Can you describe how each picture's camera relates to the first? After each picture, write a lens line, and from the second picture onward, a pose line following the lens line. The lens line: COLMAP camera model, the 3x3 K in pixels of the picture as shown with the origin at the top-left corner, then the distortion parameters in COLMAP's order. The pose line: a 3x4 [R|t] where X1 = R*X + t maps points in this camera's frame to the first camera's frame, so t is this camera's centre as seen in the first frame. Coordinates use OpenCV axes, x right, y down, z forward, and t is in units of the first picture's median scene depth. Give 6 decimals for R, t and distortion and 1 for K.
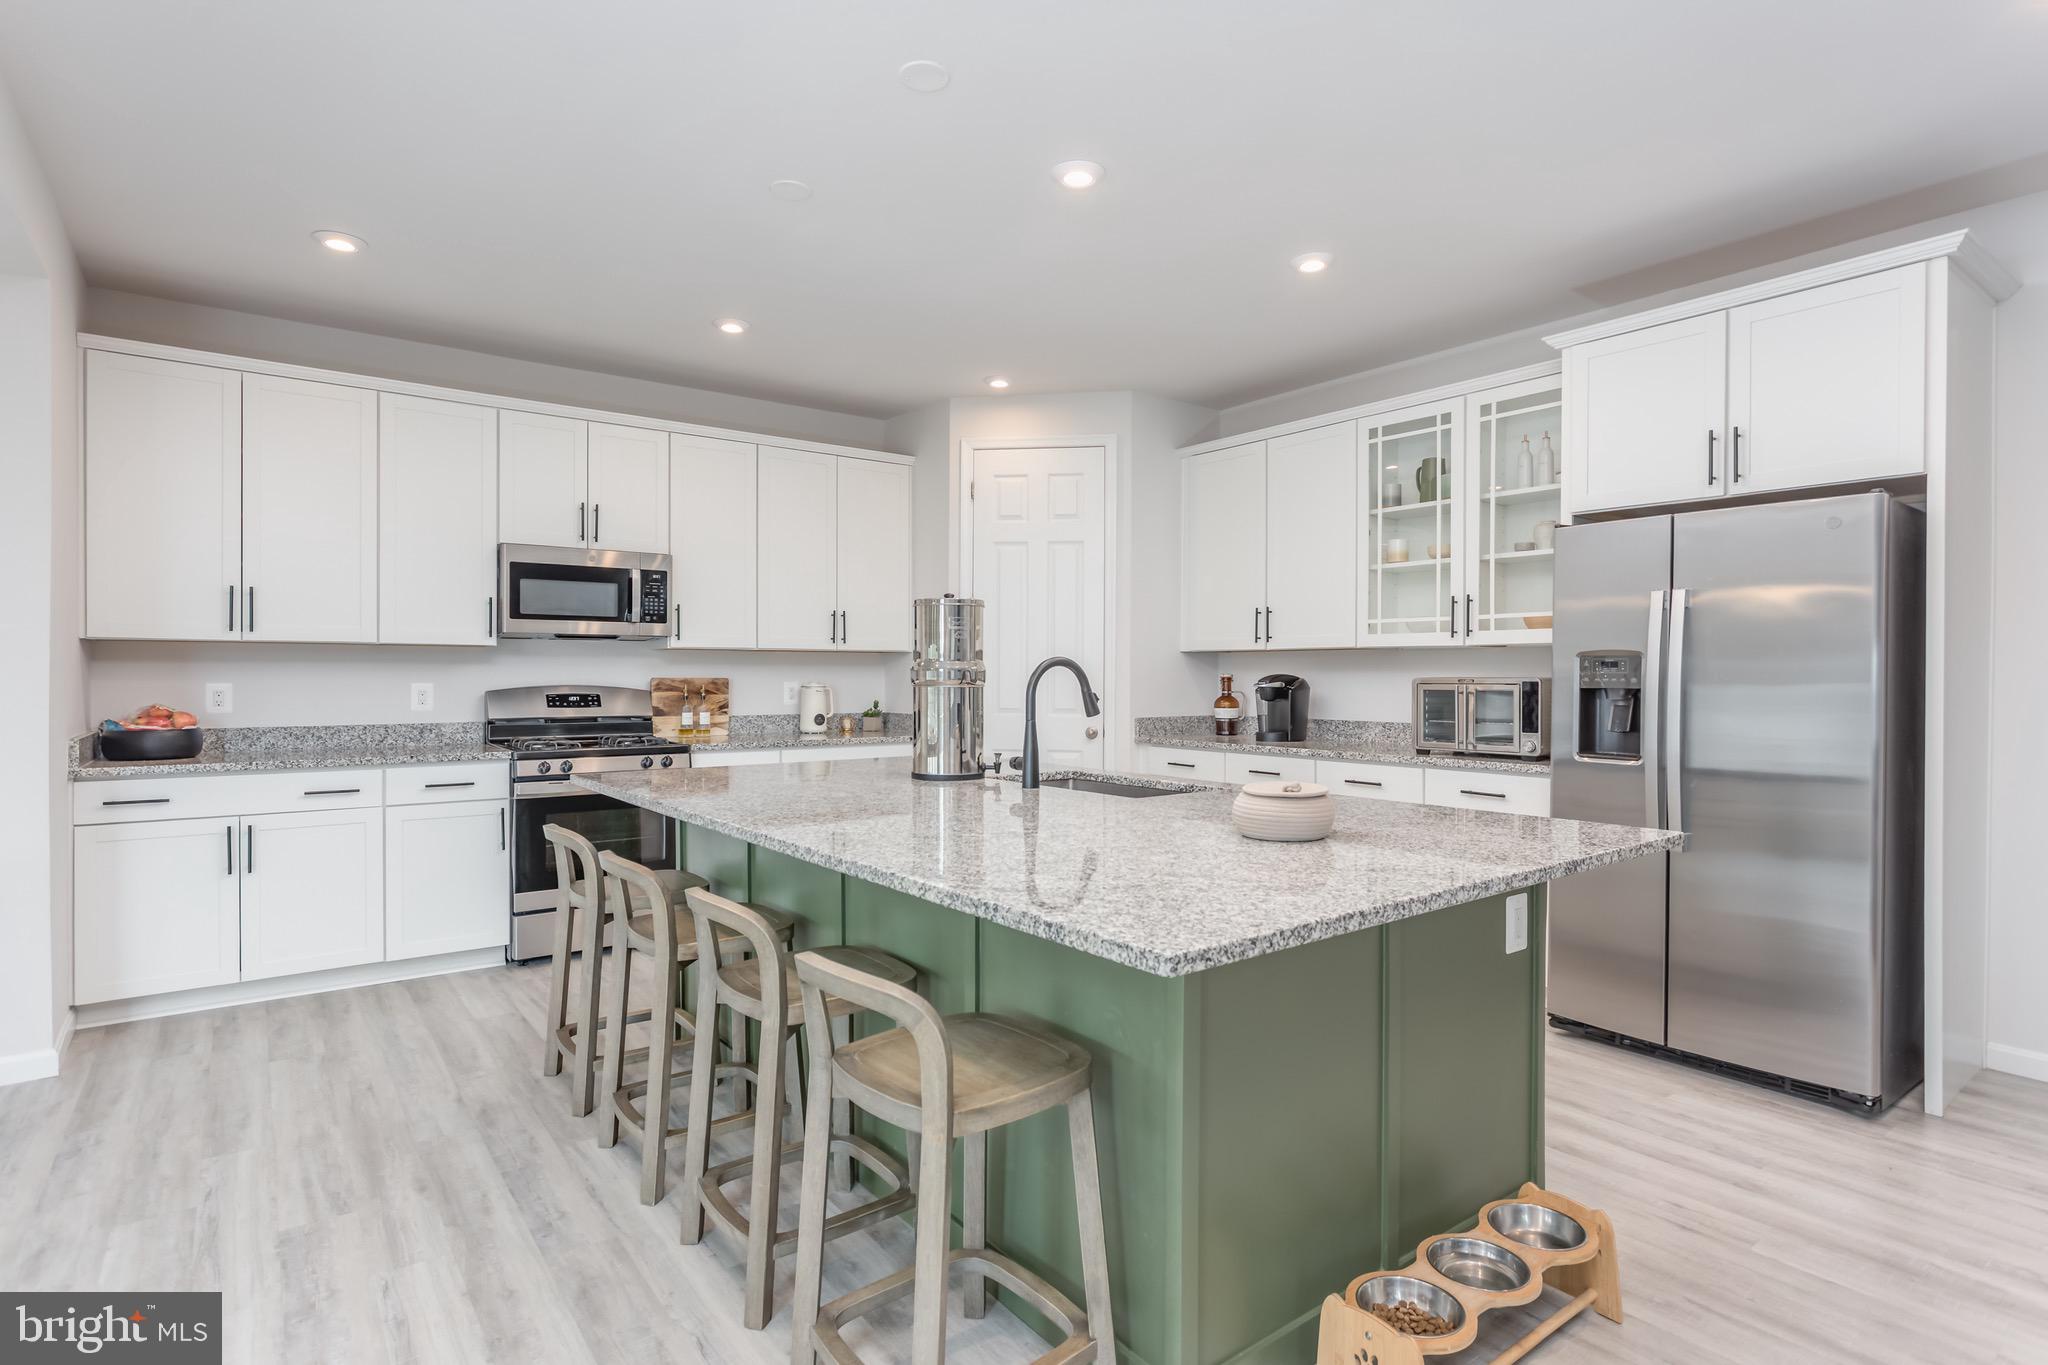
lens RADIAL K [[1088.9, 0, 1058.3], [0, 1088.9, 675.4], [0, 0, 1]] dist [0.001098, 0.000089]
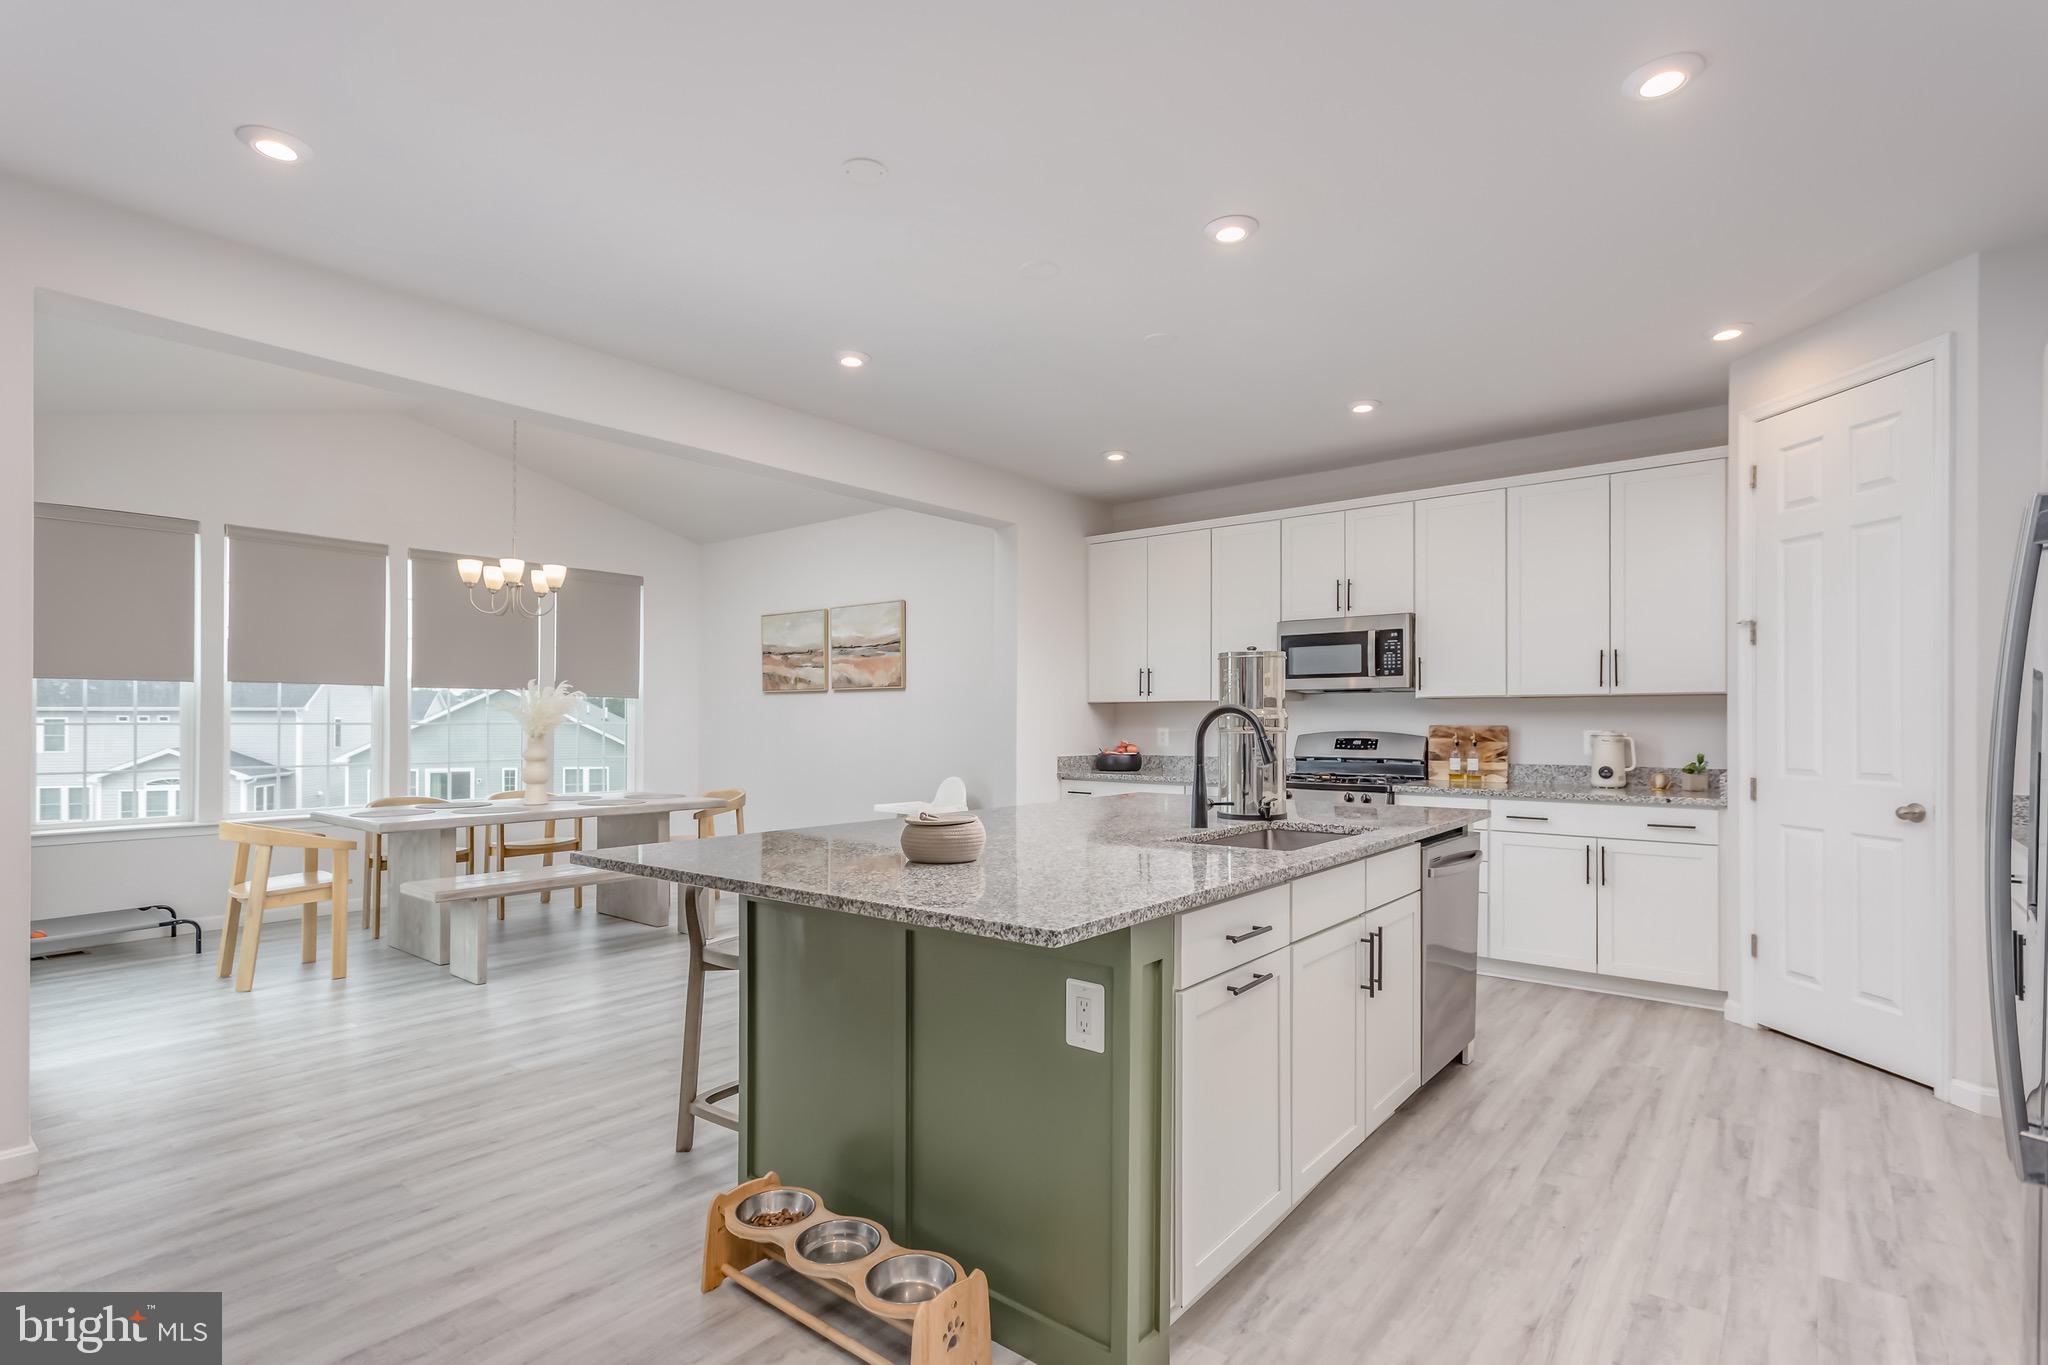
lens RADIAL K [[984.5, 0, 1023.2], [0, 984.5, 715.3], [0, 0, 1]] dist [-0.000862, -0.000542]
pose [[0.222983, -0.007149, -0.974796, 0.518405], [-0.000901, 0.999971, -0.007540, 0.000128], [0.974822, 0.002559, 0.222970, 0.395534]]
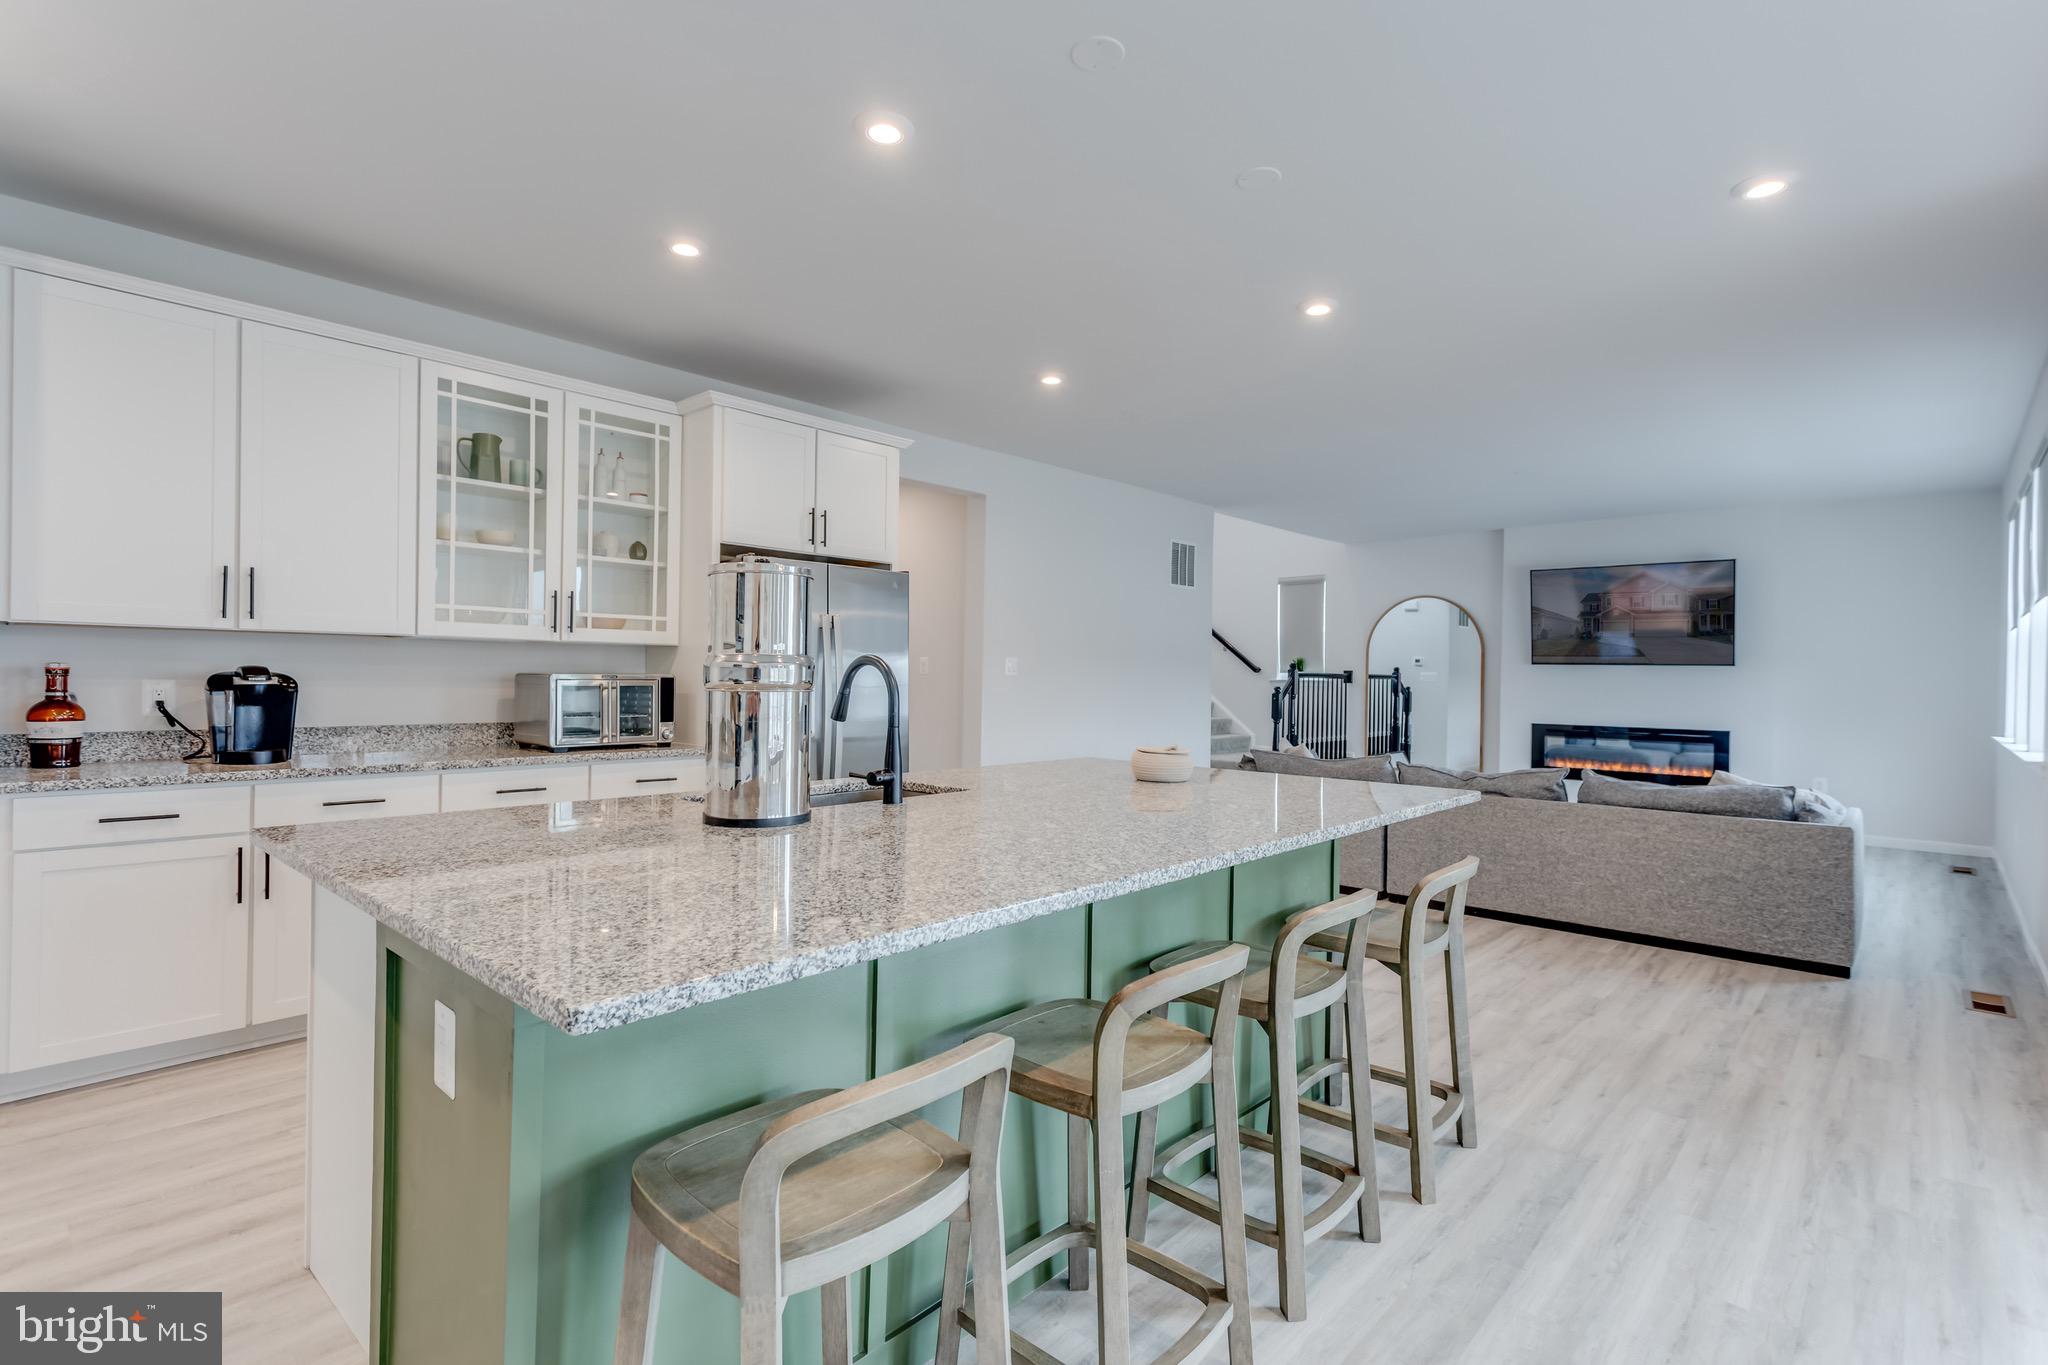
lens RADIAL K [[942.4, 0, 1024.0], [0, 942.4, 682.5], [0, 0, 1]] dist [0.000699, 0.000053]
pose [[-0.146105, -0.010232, 0.989216, -0.490167], [-0.011749, 0.999894, 0.008607, -0.001526], [-0.989199, -0.010365, -0.146210, 0.630356]]
